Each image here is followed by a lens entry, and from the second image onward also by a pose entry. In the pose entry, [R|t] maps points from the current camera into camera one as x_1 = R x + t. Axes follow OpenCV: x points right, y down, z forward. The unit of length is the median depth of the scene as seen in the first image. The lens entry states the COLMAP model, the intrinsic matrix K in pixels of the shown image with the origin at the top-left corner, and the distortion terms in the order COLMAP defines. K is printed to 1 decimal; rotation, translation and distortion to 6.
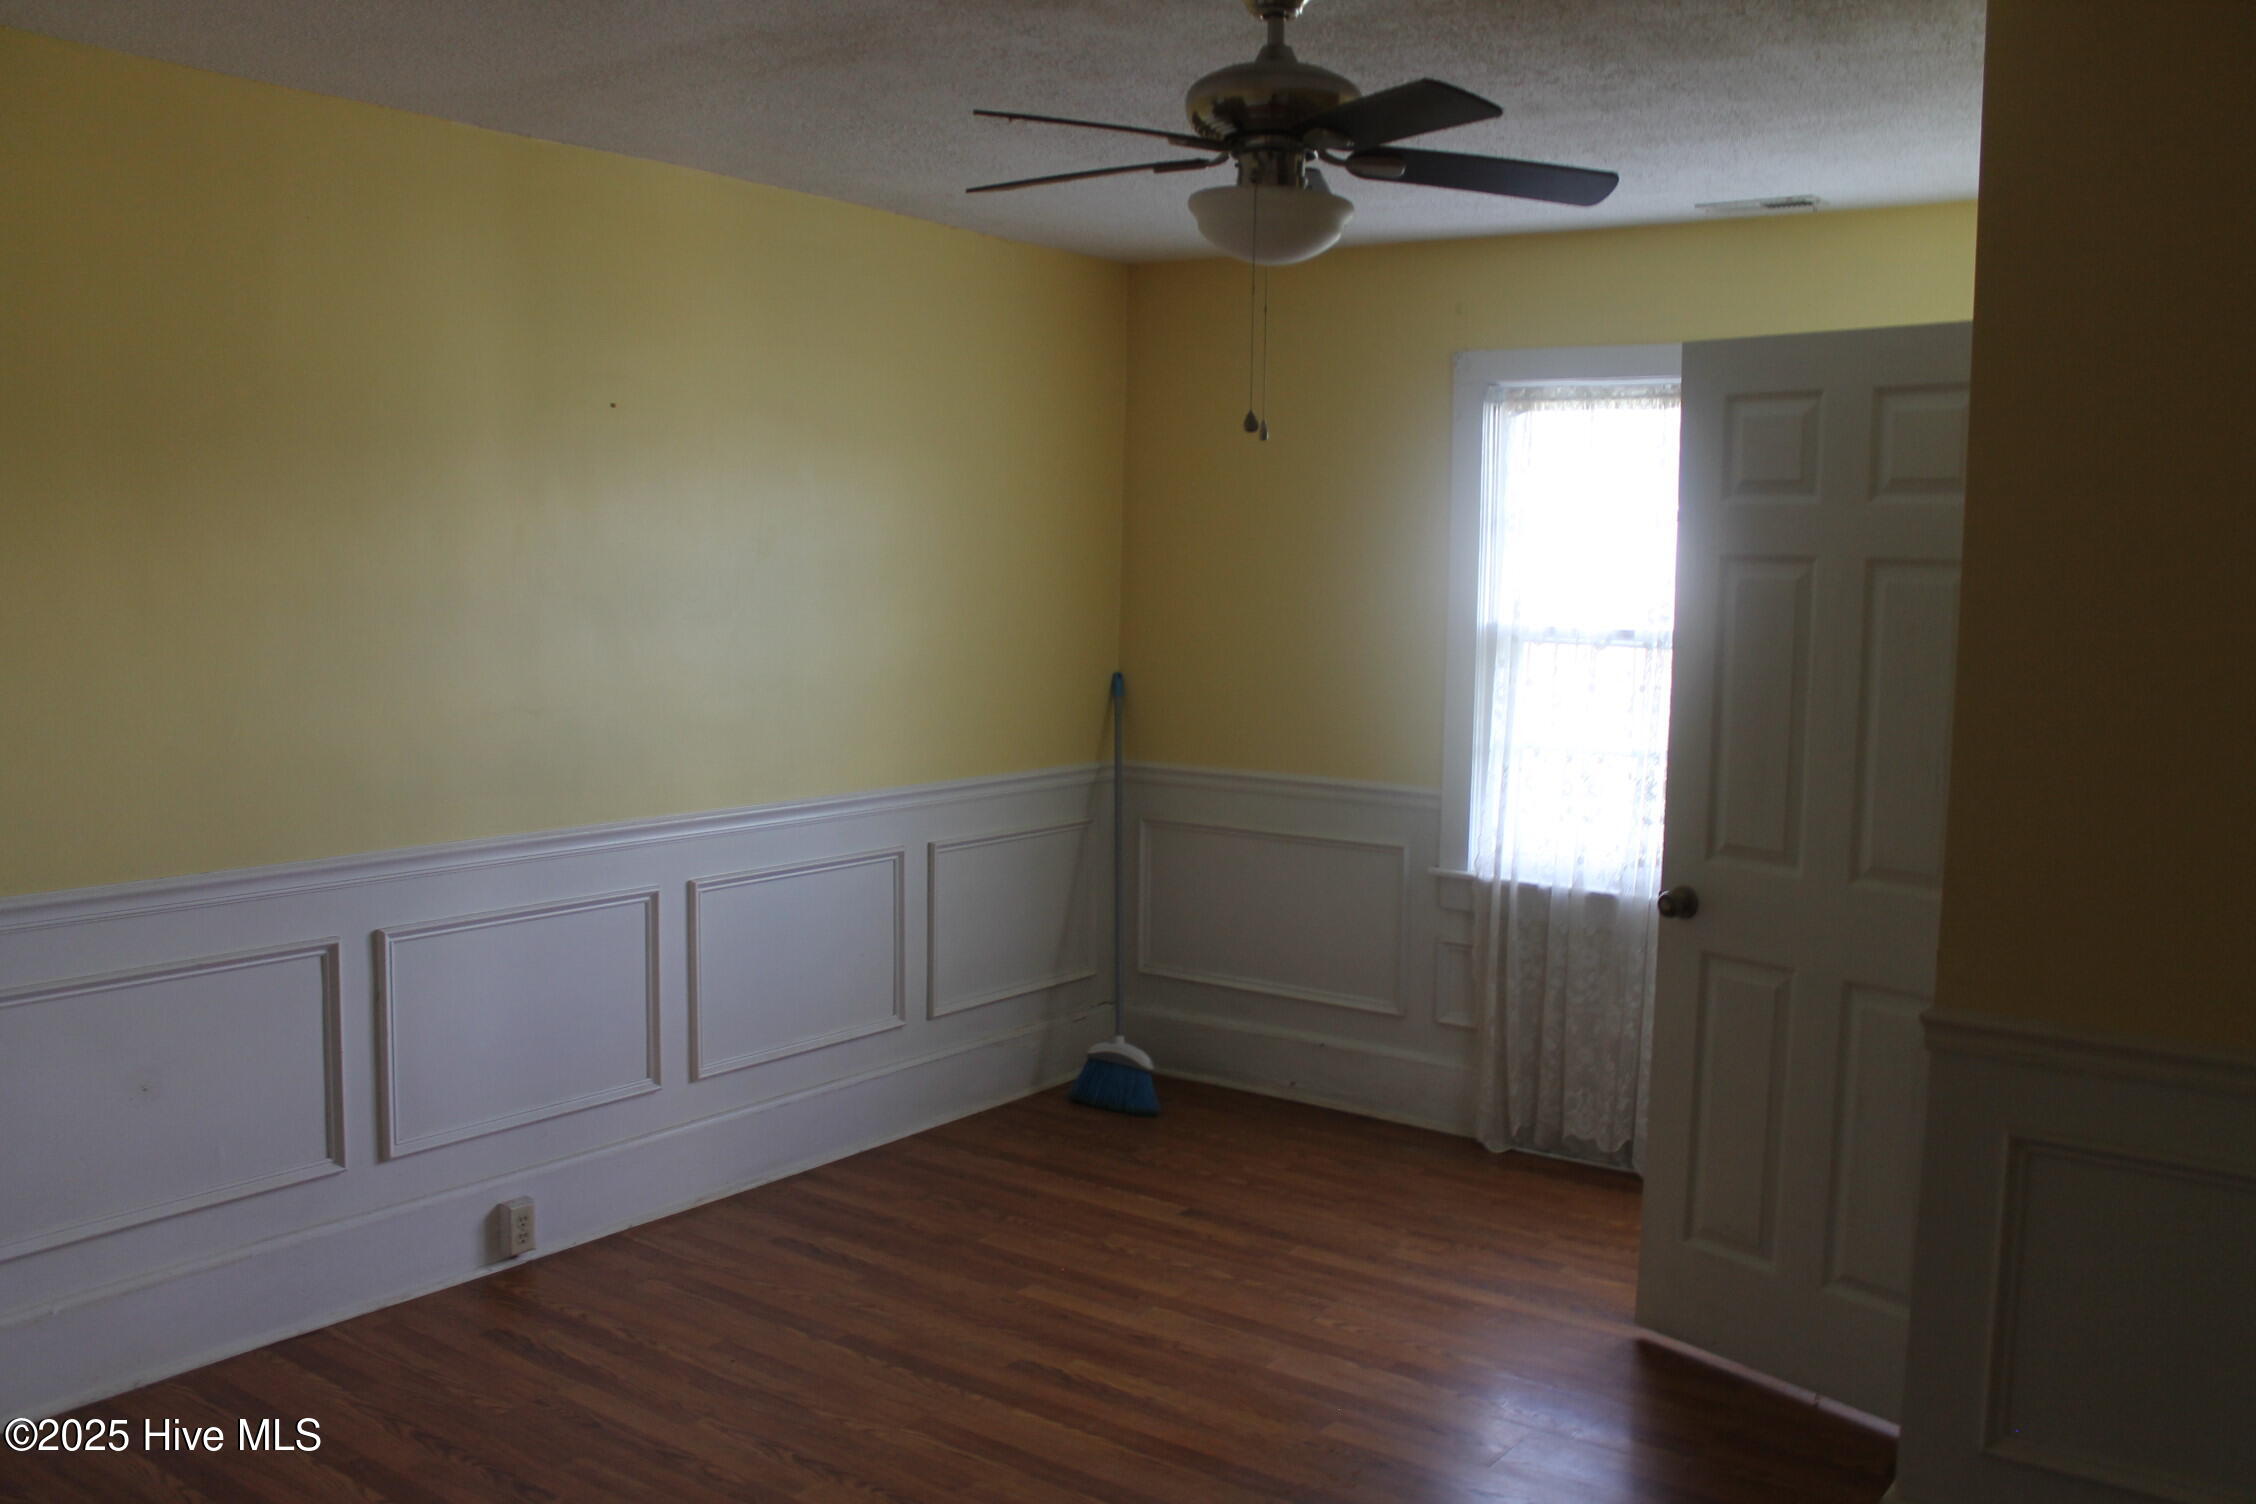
lens RADIAL K [[1933.8, 0, 1128.0], [0, 1933.8, 752.0], [0, 0, 1]] dist [-0.163654, 0.148432]
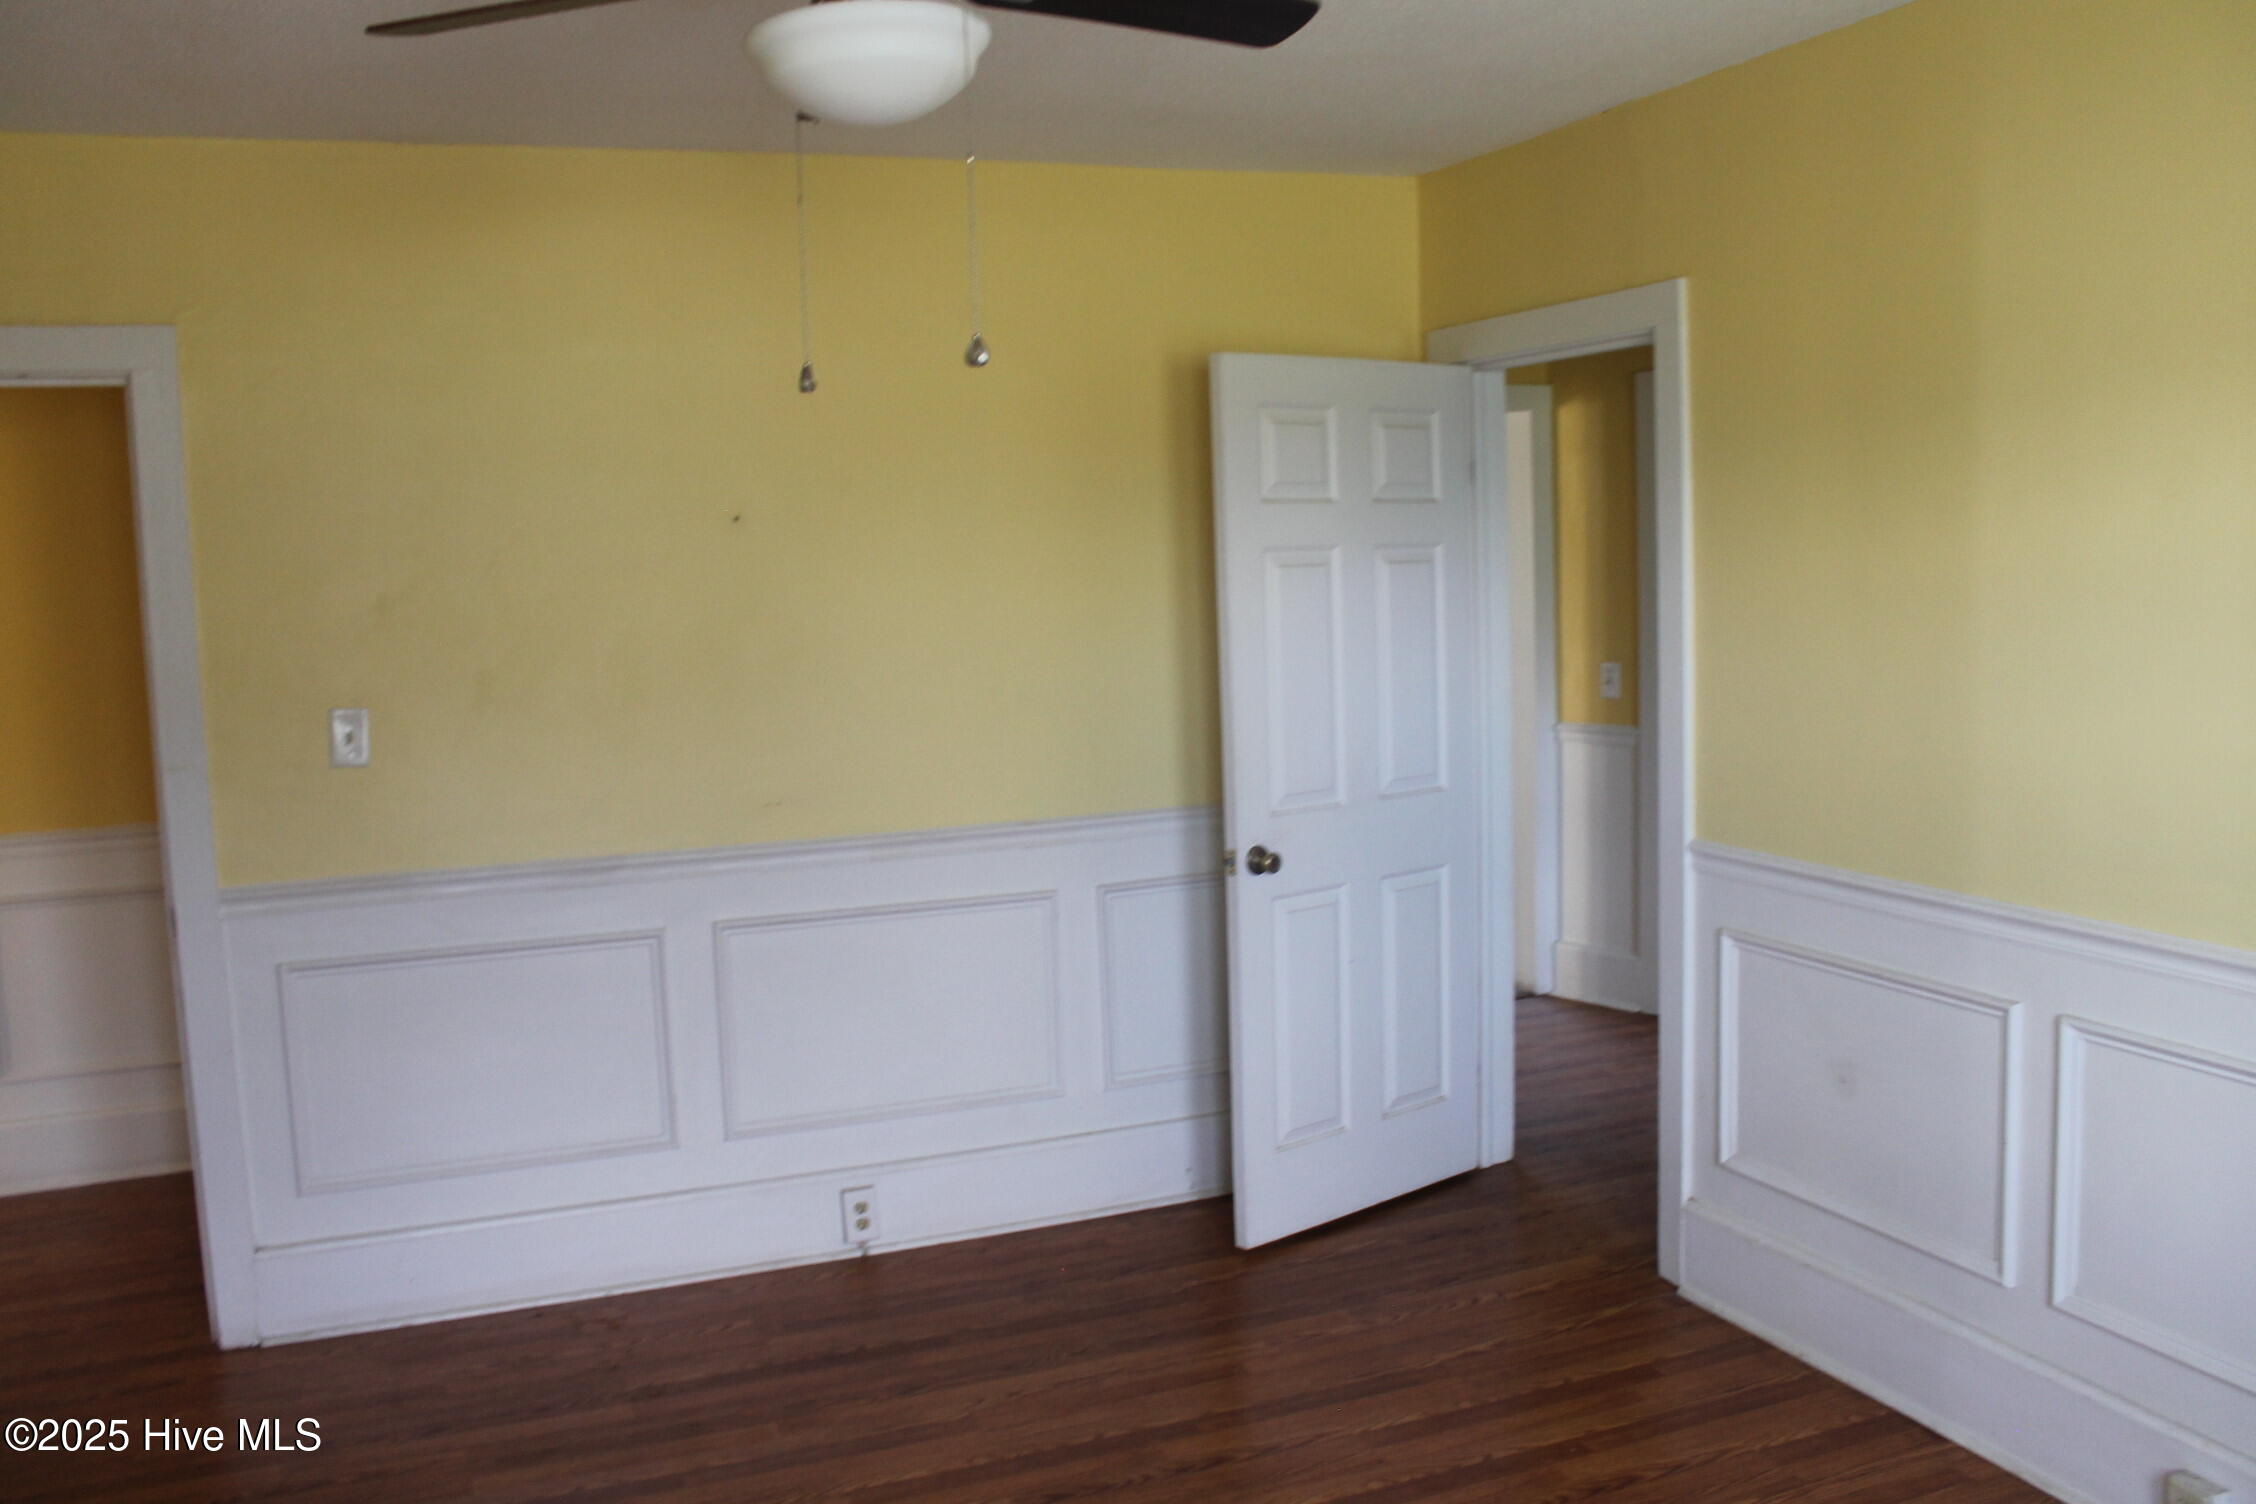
lens RADIAL K [[1933.8, 0, 1128.0], [0, 1933.8, 752.0], [0, 0, 1]] dist [-0.163654, 0.148432]
pose [[-0.541312, 0.085026, -0.836512, 0.375844], [-0.062045, 0.988123, 0.140586, -0.082034], [0.838530, 0.128002, -0.529607, 0.894881]]
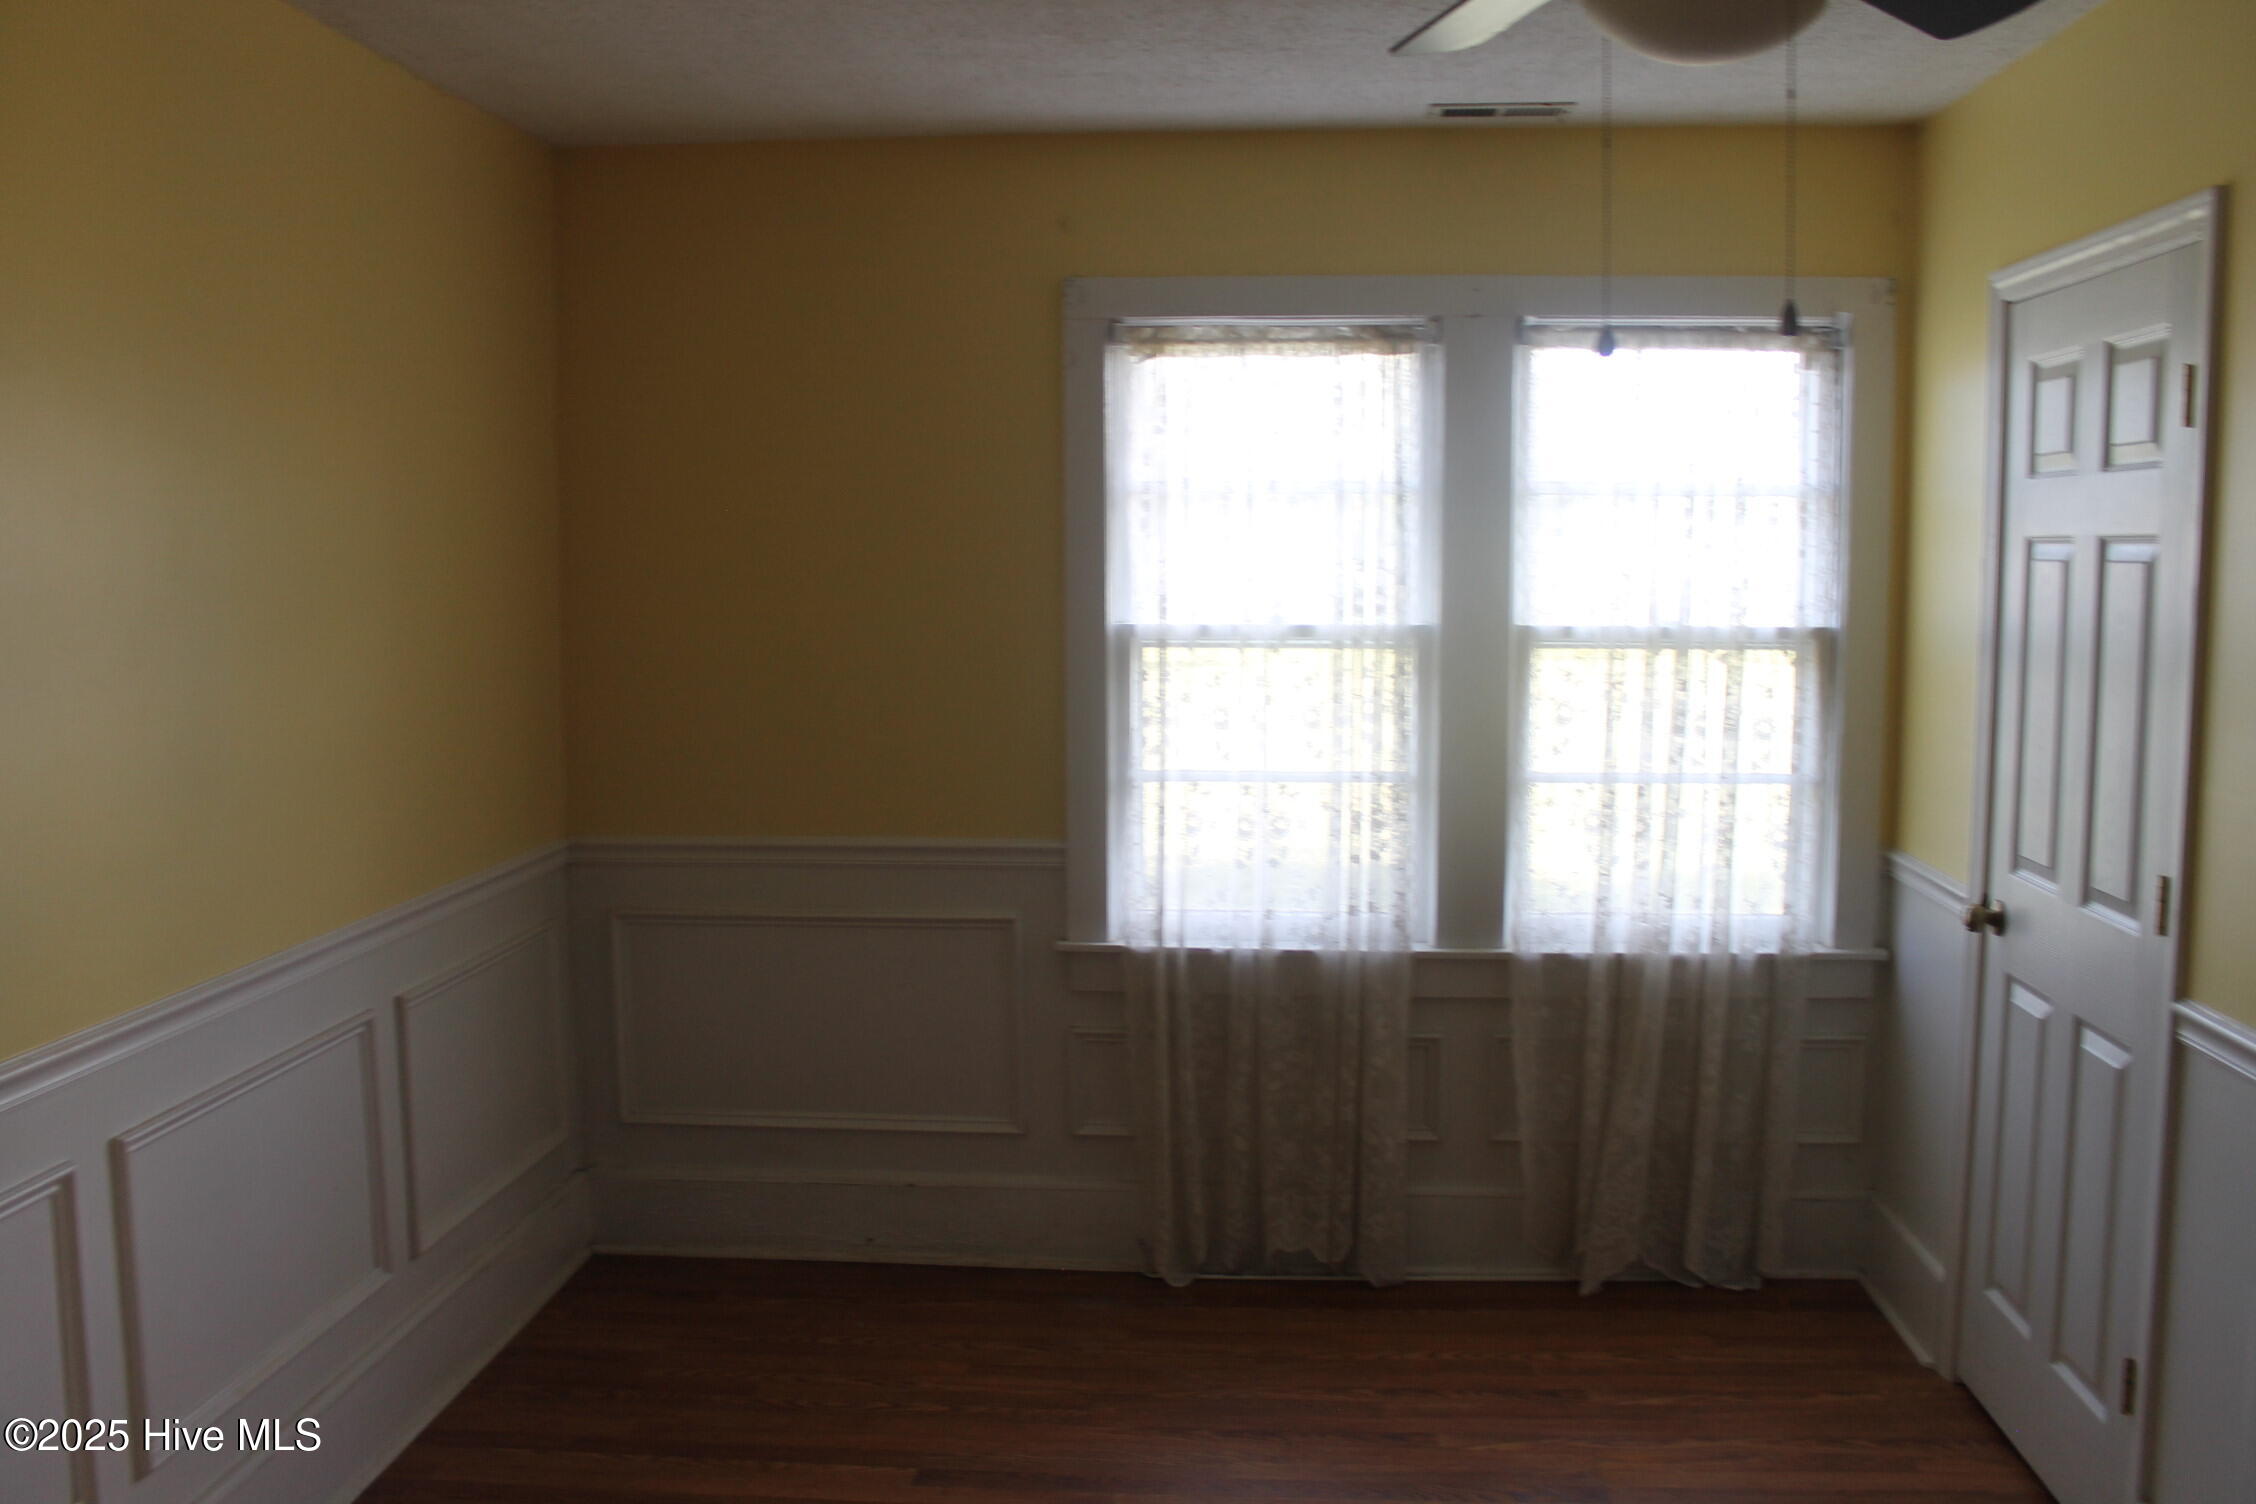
lens RADIAL K [[1933.8, 0, 1128.0], [0, 1933.8, 752.0], [0, 0, 1]] dist [-0.163654, 0.148432]
pose [[0.850855, -0.076404, 0.519816, -0.250423], [0.072902, 0.996968, 0.027208, -0.041100], [-0.520318, 0.014746, 0.853845, 0.363122]]
